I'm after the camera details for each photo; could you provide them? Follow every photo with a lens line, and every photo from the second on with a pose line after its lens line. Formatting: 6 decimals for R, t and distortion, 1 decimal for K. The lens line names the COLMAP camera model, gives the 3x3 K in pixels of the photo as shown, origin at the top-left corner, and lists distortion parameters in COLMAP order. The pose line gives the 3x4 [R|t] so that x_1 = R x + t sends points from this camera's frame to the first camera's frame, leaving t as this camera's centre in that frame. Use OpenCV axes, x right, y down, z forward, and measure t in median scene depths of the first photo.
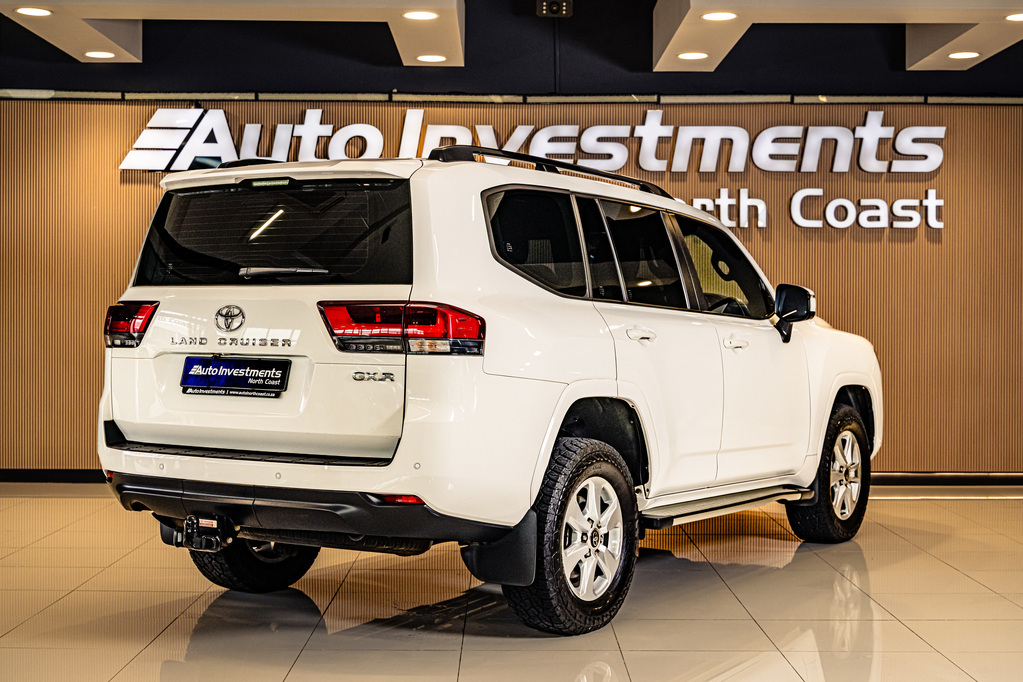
lens RADIAL K [[1538.1, 0, 511.5], [0, 1538.1, 341.0], [0, 0, 1]] dist [0.031844, 0.089678]
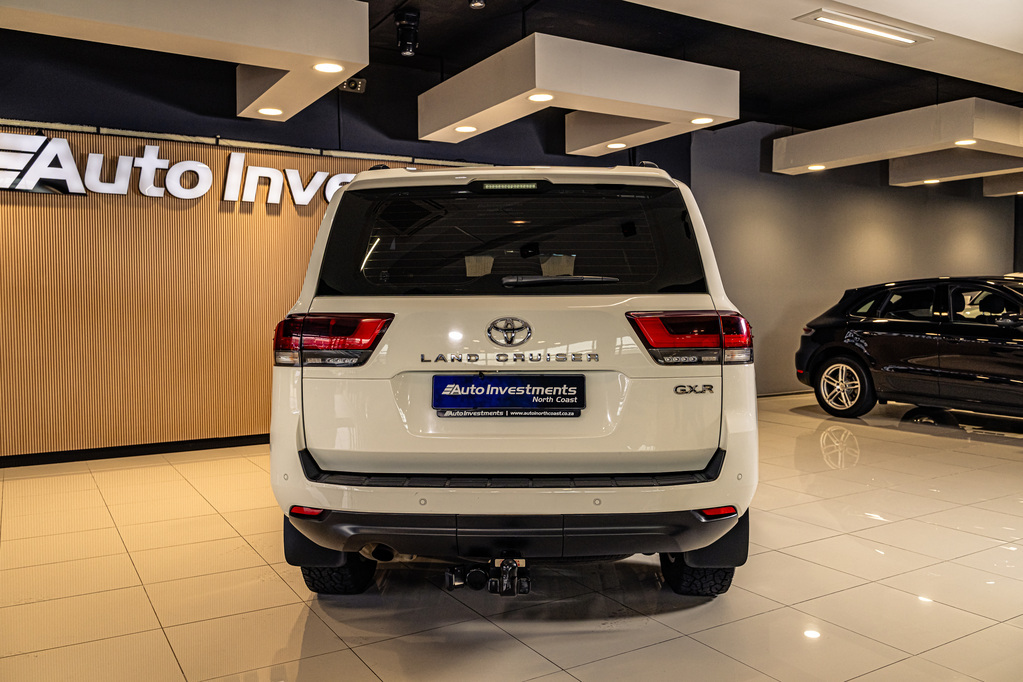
lens RADIAL K [[814.4, 0, 511.7], [0, 814.4, 346.1], [0, 0, 1]] dist [0.012841, -0.000812]
pose [[0.857772, -0.037741, 0.512644, -0.418710], [0.020534, 0.999021, 0.039189, -0.024640], [-0.513621, -0.023088, 0.857707, 0.575786]]
